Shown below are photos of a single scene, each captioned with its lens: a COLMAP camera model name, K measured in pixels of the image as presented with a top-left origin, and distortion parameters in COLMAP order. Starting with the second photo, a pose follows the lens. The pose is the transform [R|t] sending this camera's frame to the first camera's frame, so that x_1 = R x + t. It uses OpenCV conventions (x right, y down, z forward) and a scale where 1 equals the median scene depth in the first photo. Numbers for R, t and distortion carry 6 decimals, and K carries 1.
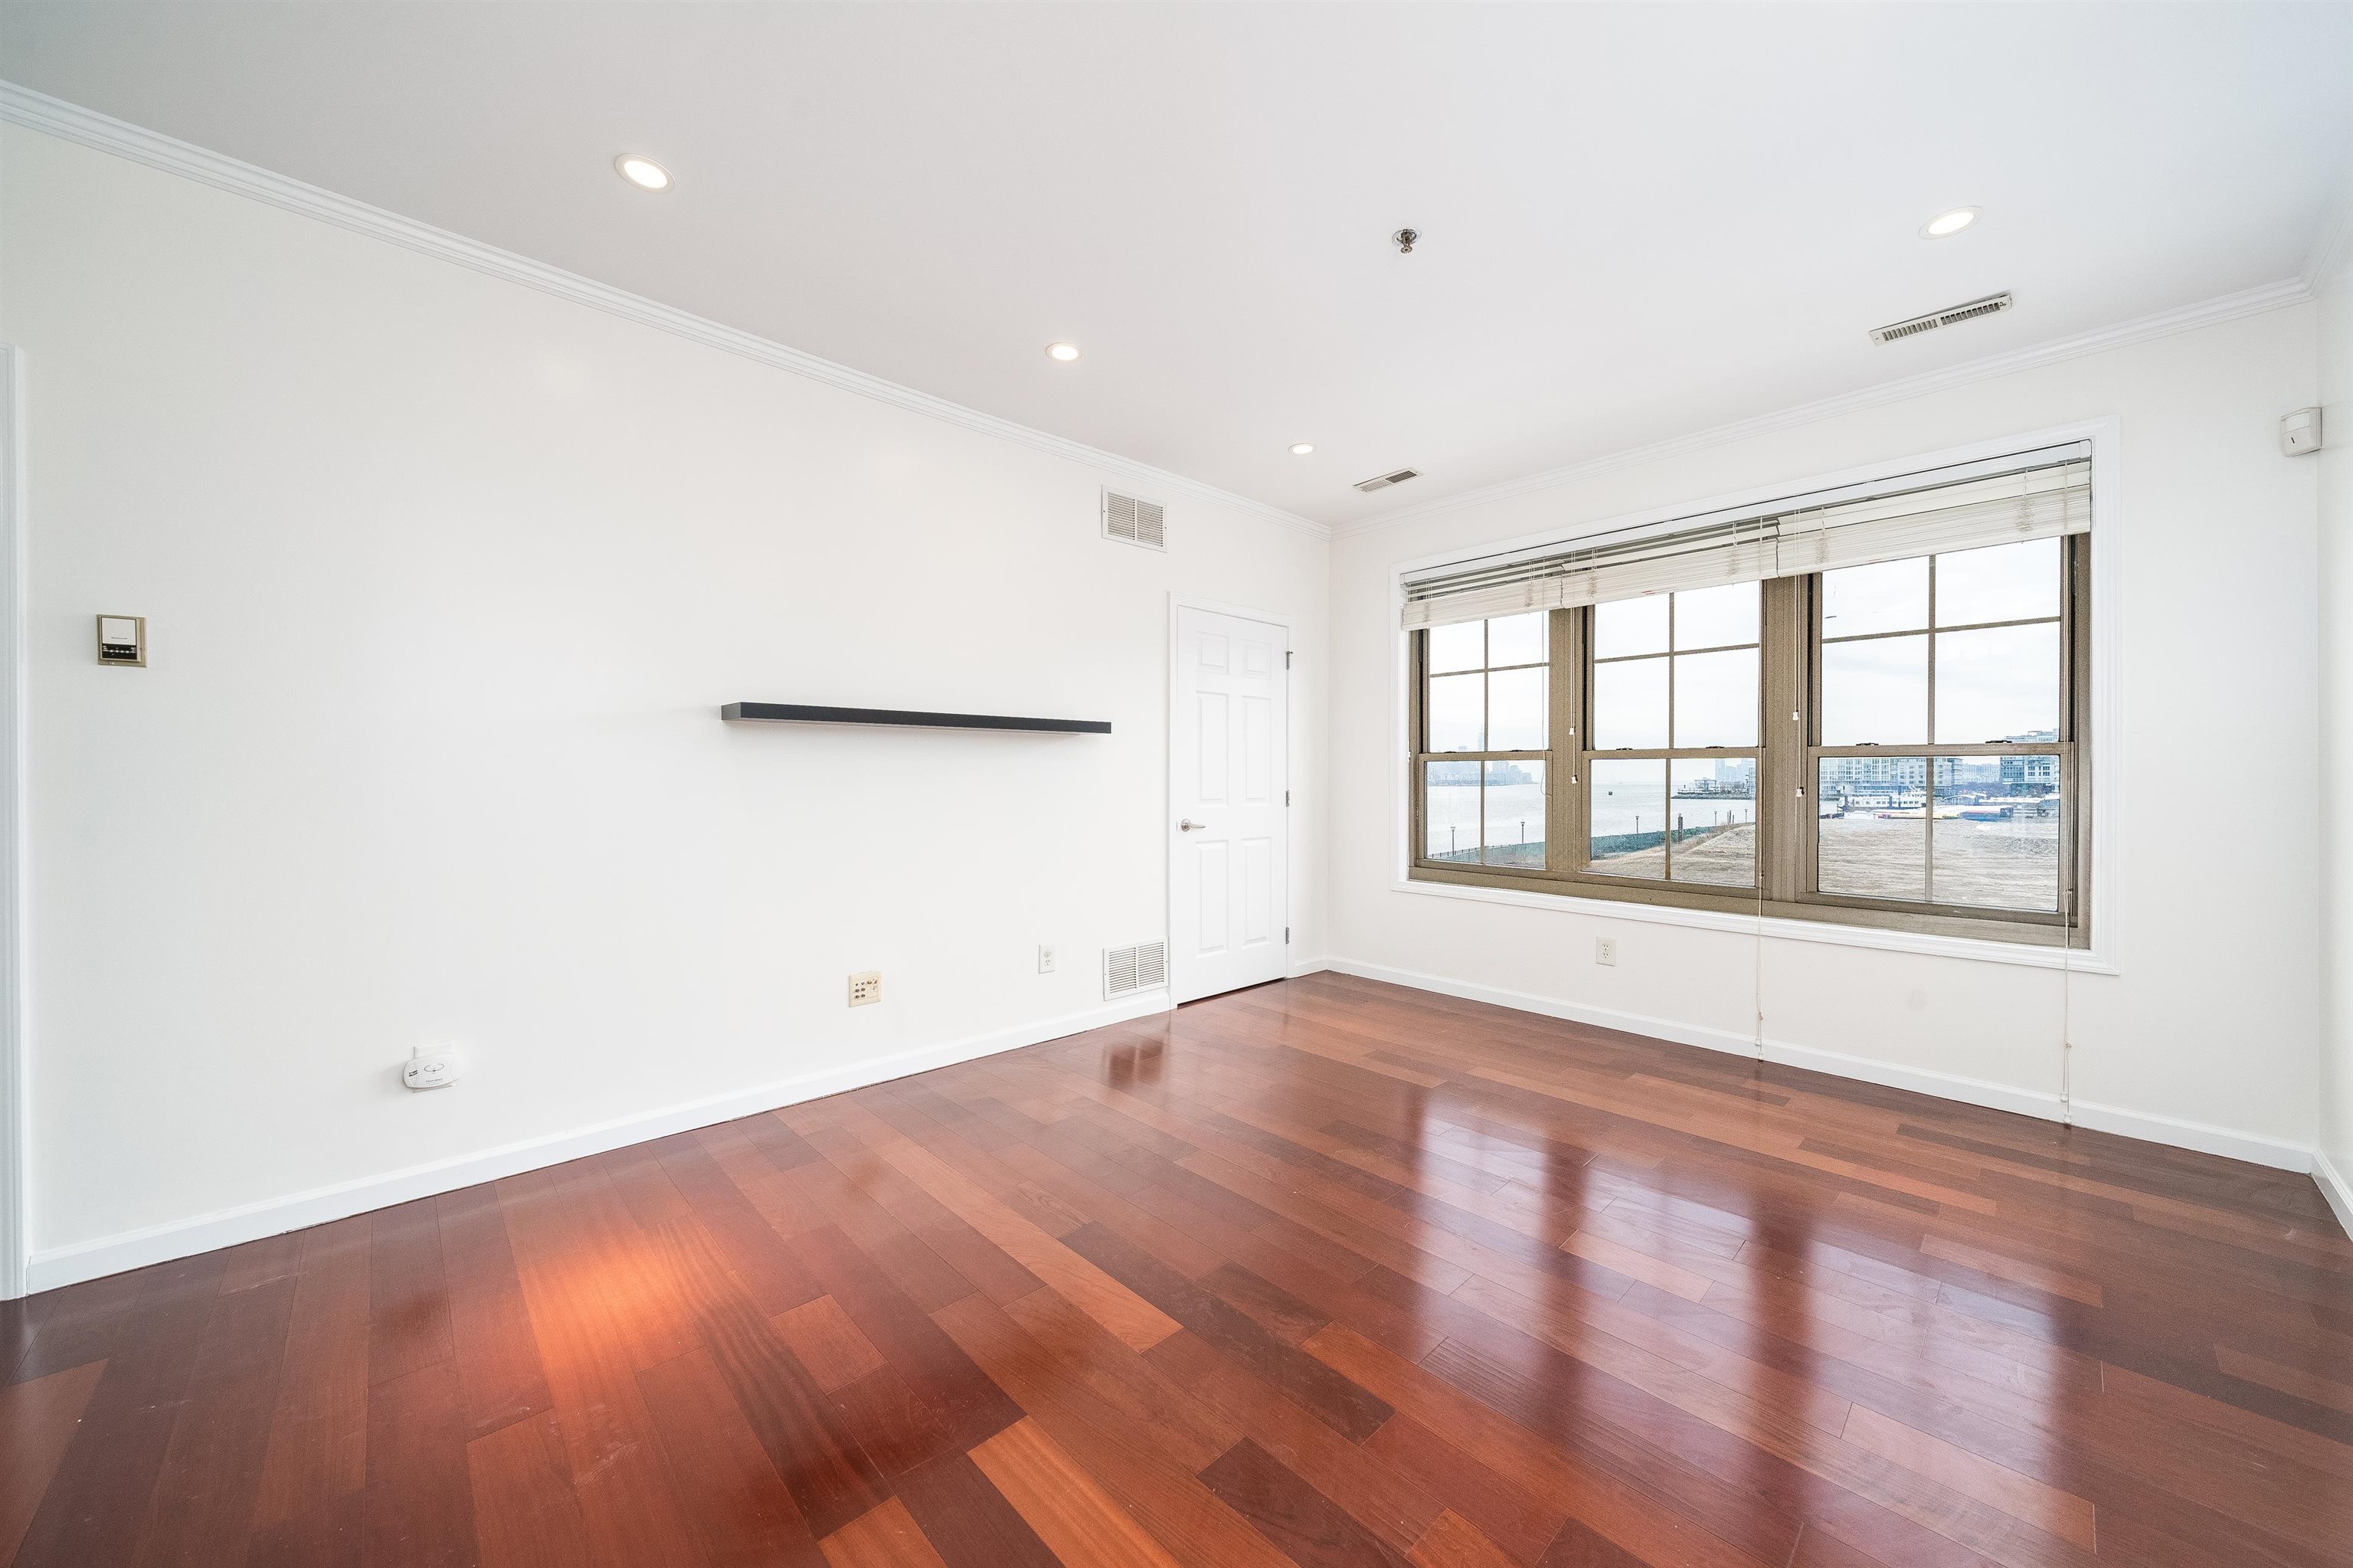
lens RADIAL K [[841.9, 0, 1185.9], [0, 841.9, 783.0], [0, 0, 1]] dist [-0.009773, -0.000094]
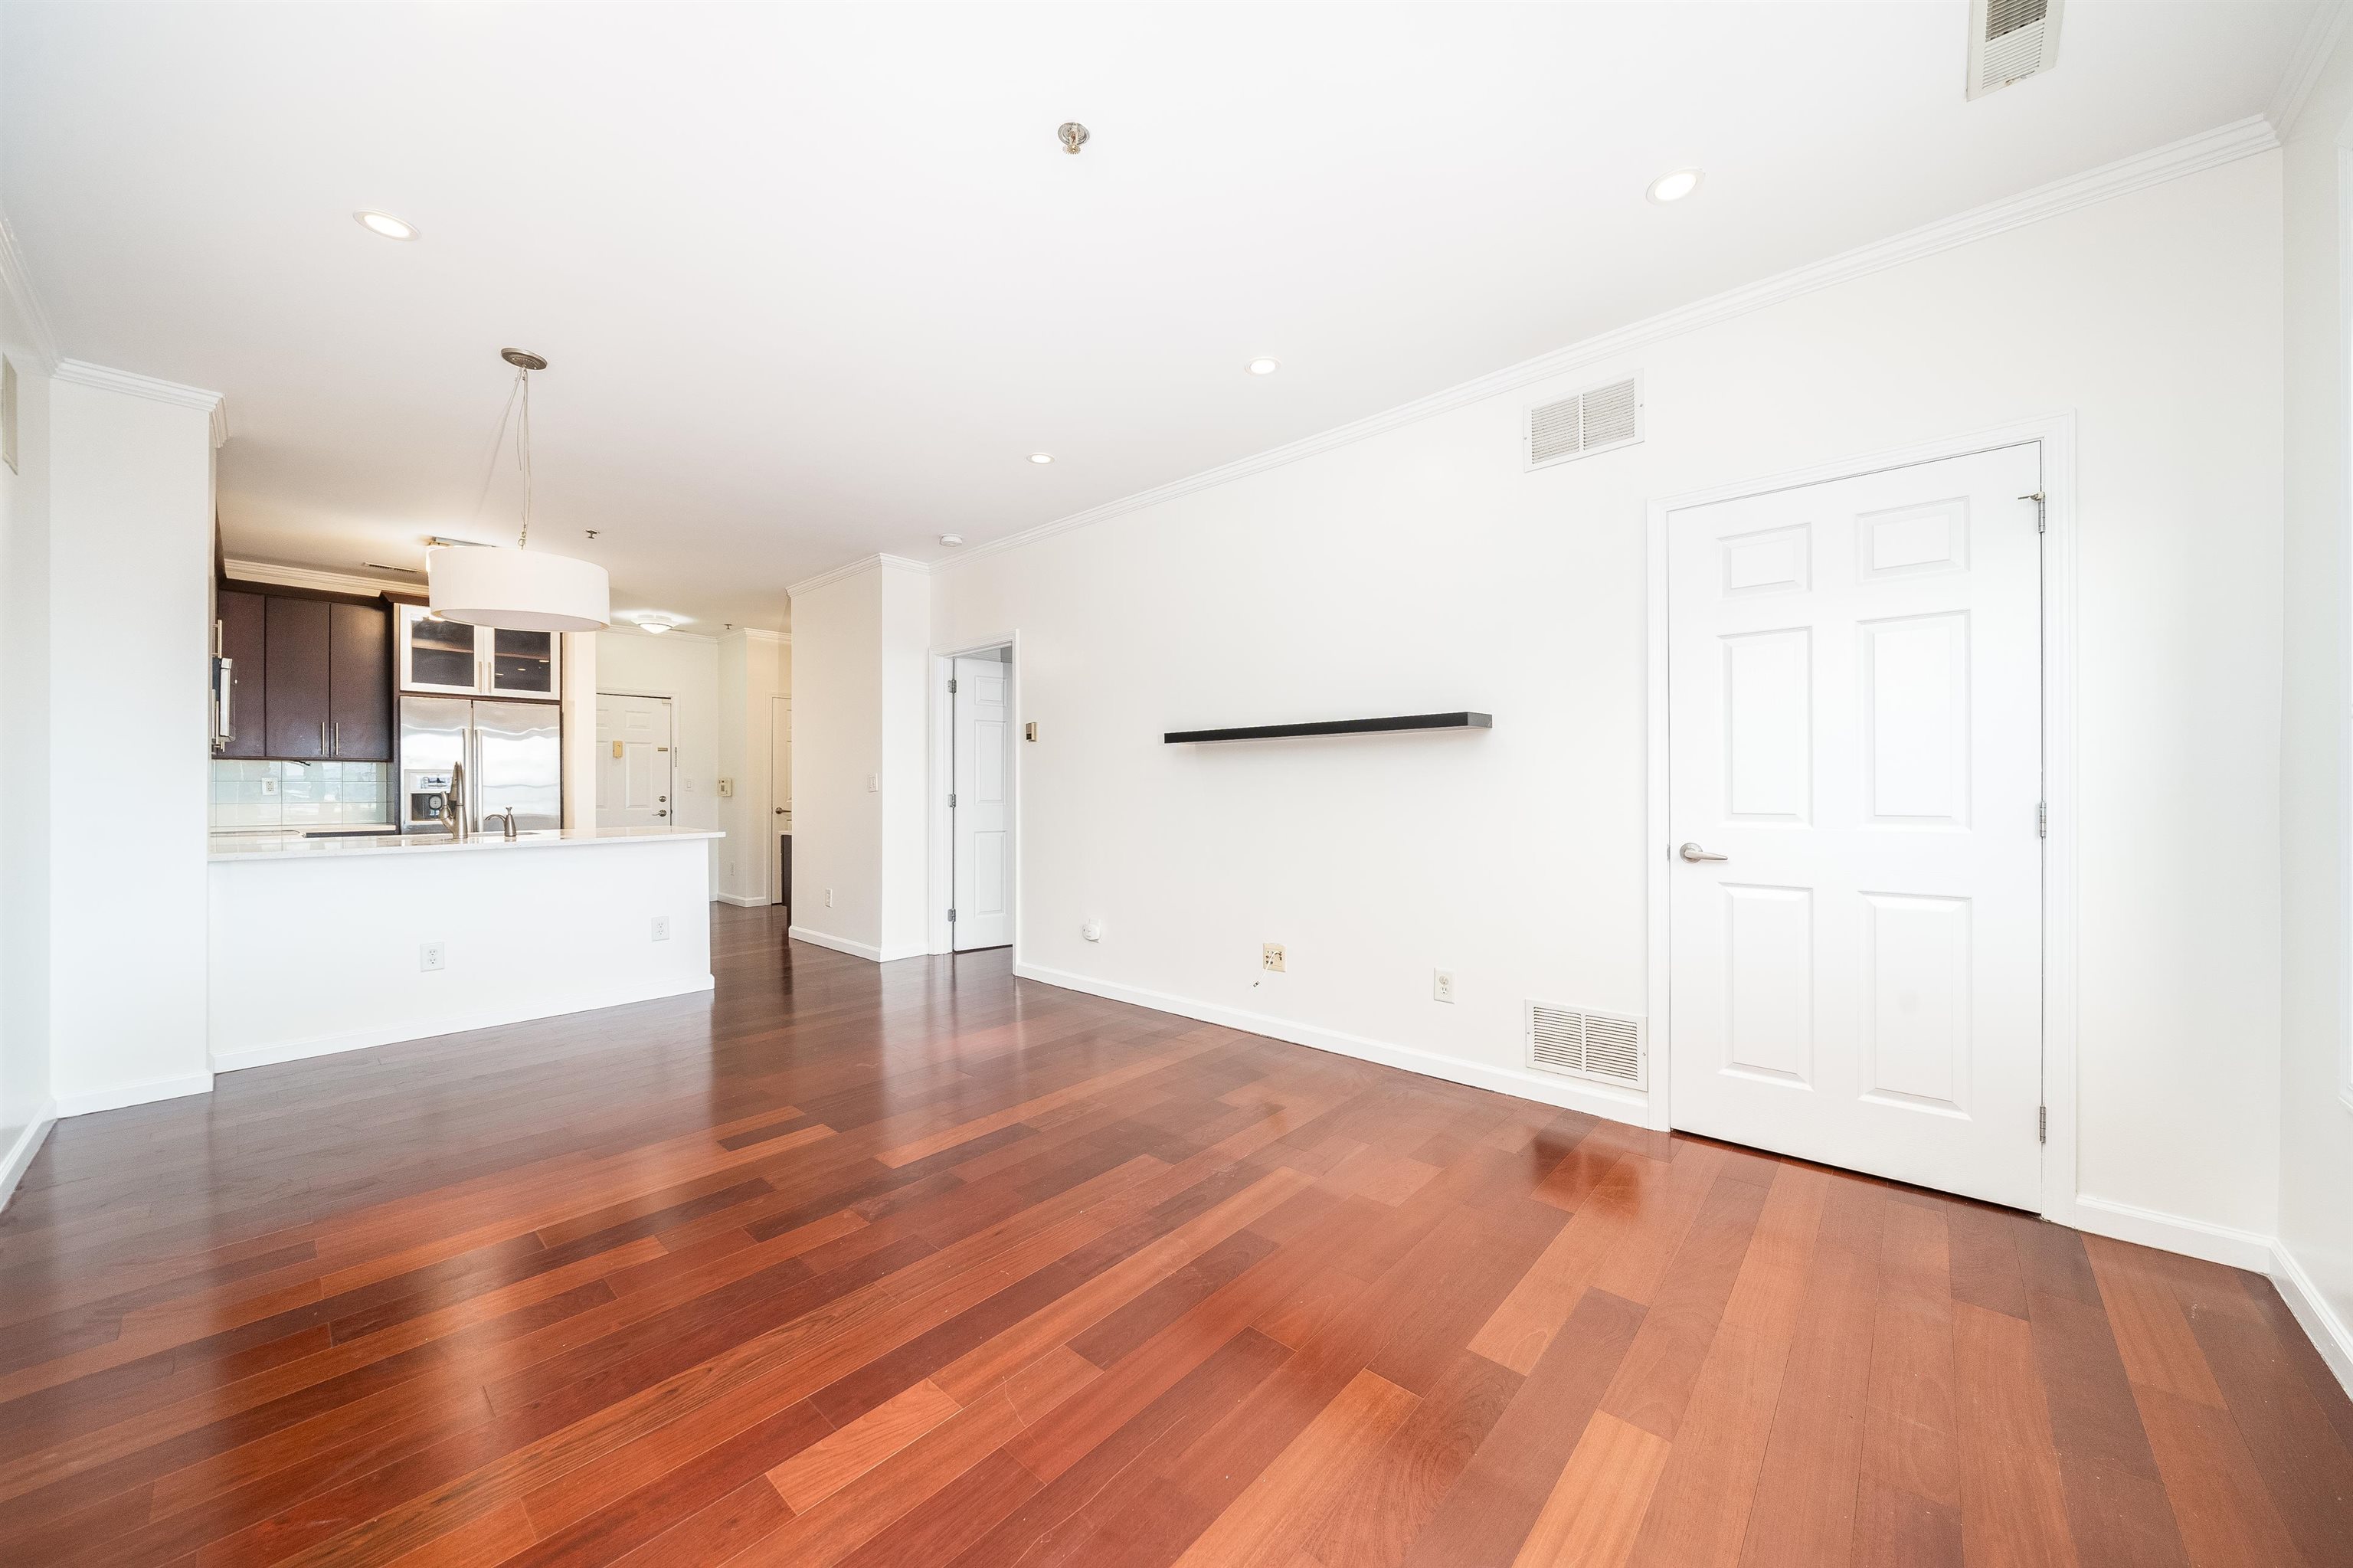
lens RADIAL K [[841.9, 0, 1186.0], [0, 841.9, 790.7], [0, 0, 1]] dist [-0.009773, -0.000094]
pose [[0.069648, 0.002267, -0.997569, 0.644565], [0.002012, 0.999995, 0.002413, 0.000857], [0.997570, -0.002176, 0.069643, 0.619291]]
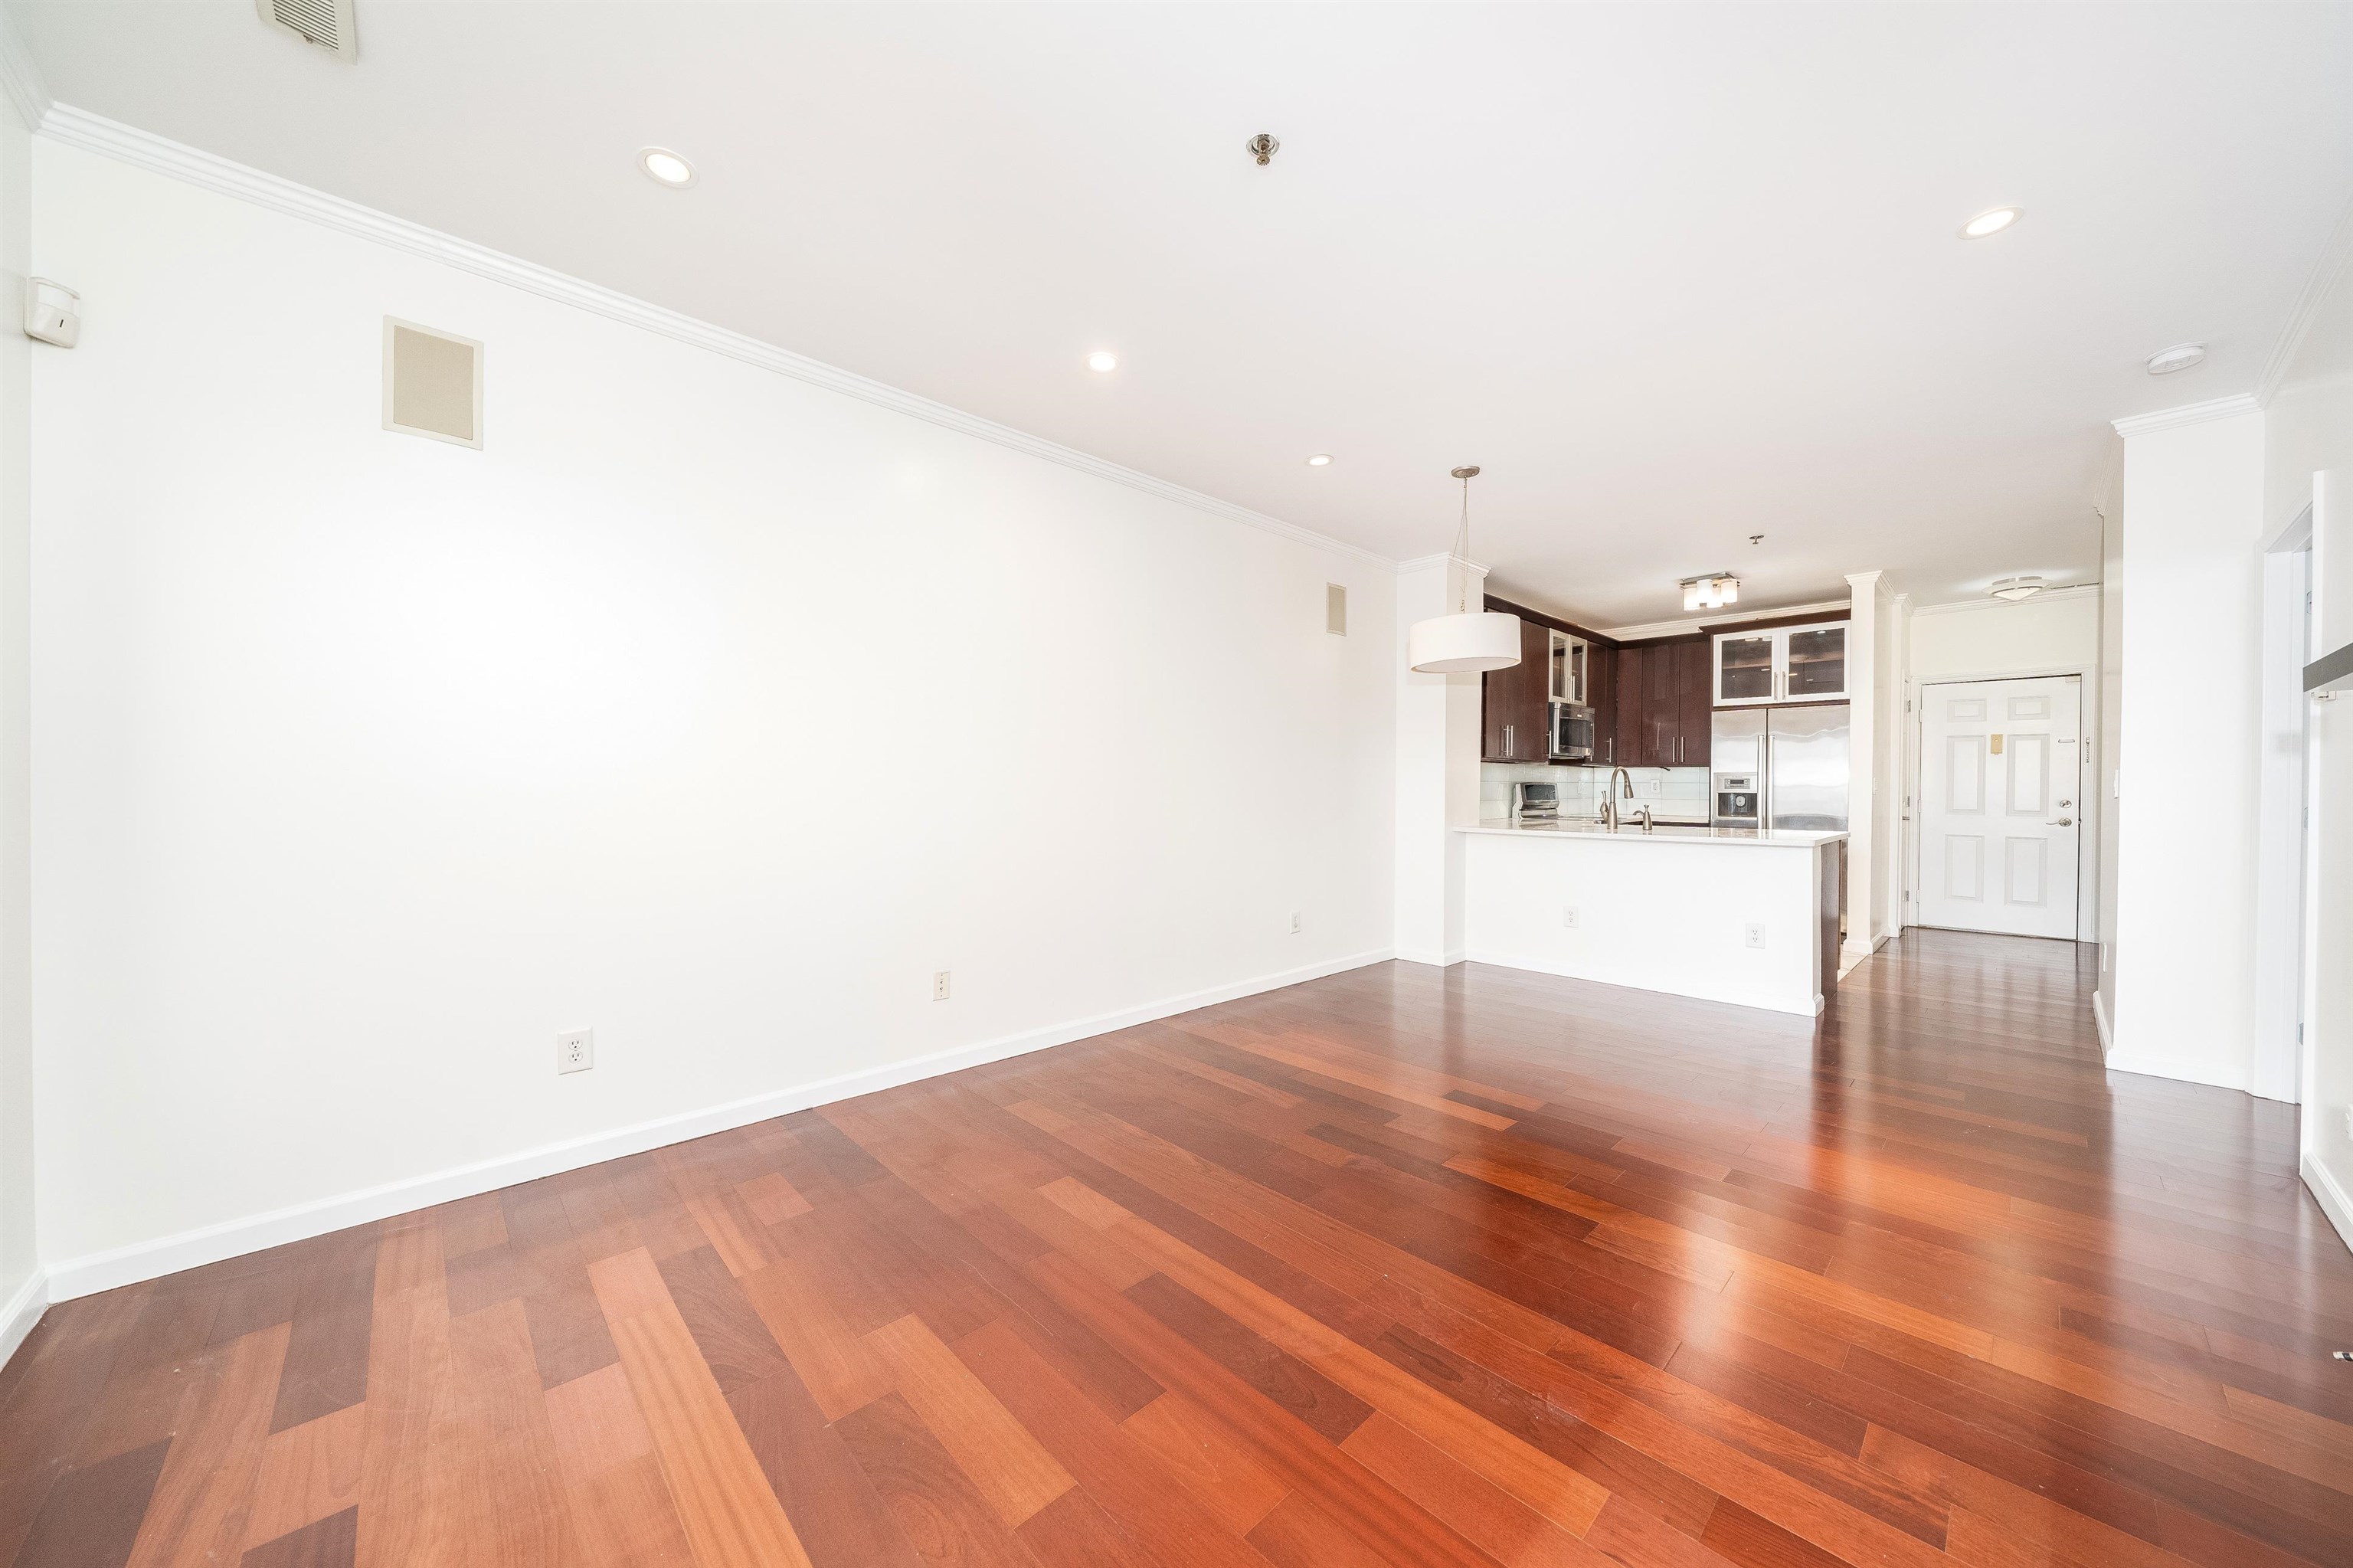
lens RADIAL K [[816.2, 0, 1179.1], [0, 816.2, 783.9], [0, 0, 1]] dist [-0.000953, -0.000080]
pose [[-0.999842, -0.004455, 0.017216, 0.189731], [-0.004493, 0.999988, -0.002176, -0.003362], [-0.017206, -0.002253, -0.999849, 1.074217]]
